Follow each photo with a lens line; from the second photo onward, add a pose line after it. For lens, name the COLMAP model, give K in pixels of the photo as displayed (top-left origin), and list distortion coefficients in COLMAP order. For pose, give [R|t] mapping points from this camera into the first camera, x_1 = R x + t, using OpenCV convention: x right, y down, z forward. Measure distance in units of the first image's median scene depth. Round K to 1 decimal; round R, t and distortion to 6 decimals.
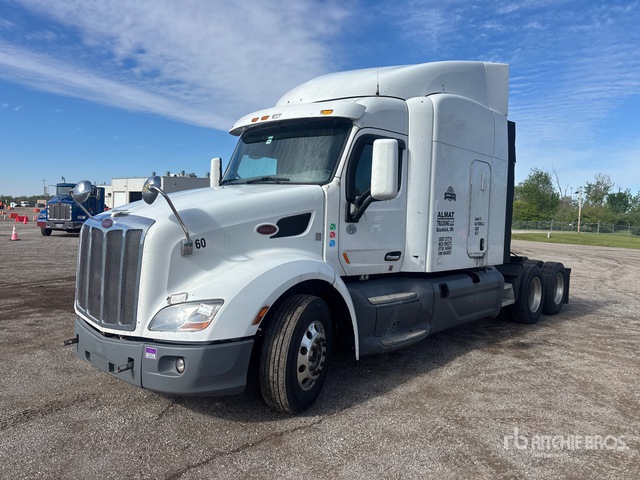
lens RADIAL K [[490.8, 0, 320.0], [0, 490.8, 240.0], [0, 0, 1]] dist [-0.000954, -0.000393]
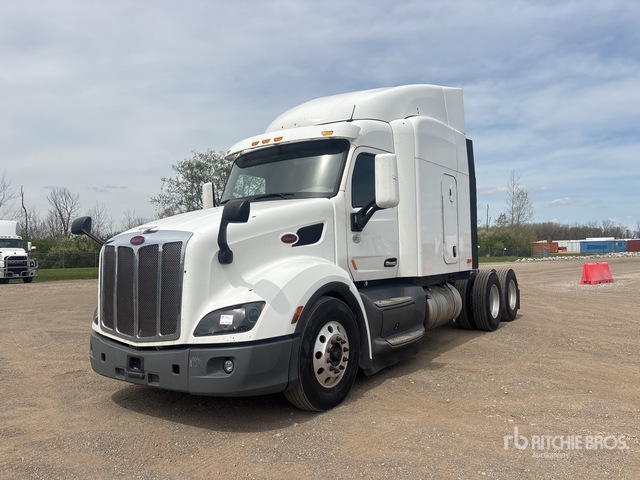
lens RADIAL K [[490.8, 0, 320.0], [0, 490.8, 240.0], [0, 0, 1]] dist [-0.000954, -0.000393]
pose [[0.990474, -0.056461, 0.125596, -0.157307], [0.065313, 0.995578, -0.067517, 0.052384], [-0.121228, 0.075077, 0.989781, -0.069181]]
